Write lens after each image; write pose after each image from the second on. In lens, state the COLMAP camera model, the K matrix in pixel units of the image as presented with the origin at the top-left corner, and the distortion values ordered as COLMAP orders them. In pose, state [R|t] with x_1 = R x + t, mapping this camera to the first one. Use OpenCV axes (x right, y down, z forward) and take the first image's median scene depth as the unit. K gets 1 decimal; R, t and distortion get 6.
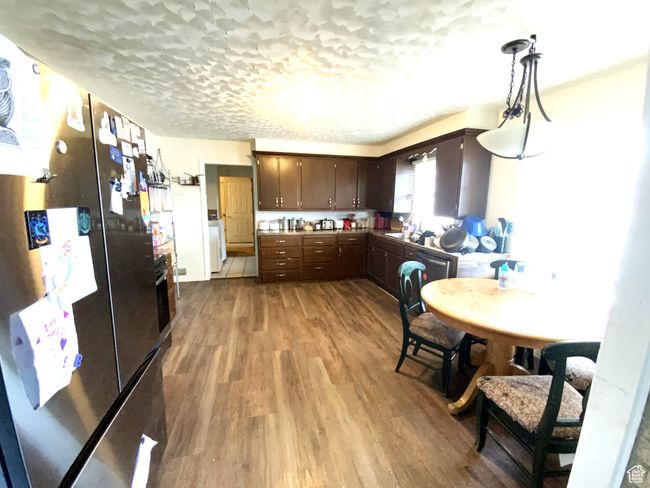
lens RADIAL K [[256.8, 0, 324.3], [0, 256.8, 237.9], [0, 0, 1]] dist [0.002170, -0.013237]
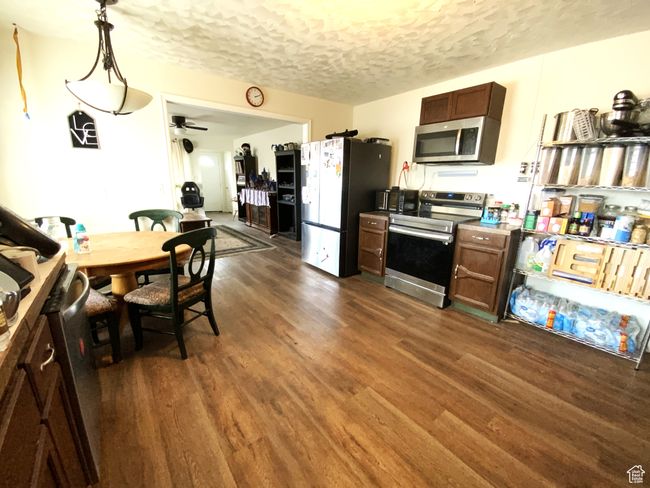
lens RADIAL K [[256.8, 0, 324.3], [0, 256.8, 237.9], [0, 0, 1]] dist [0.002170, -0.013237]
pose [[-0.905372, 0.059853, -0.420380, 0.180859], [-0.093698, 0.937451, 0.335271, -0.114622], [0.414153, 0.342933, -0.843134, 1.116699]]
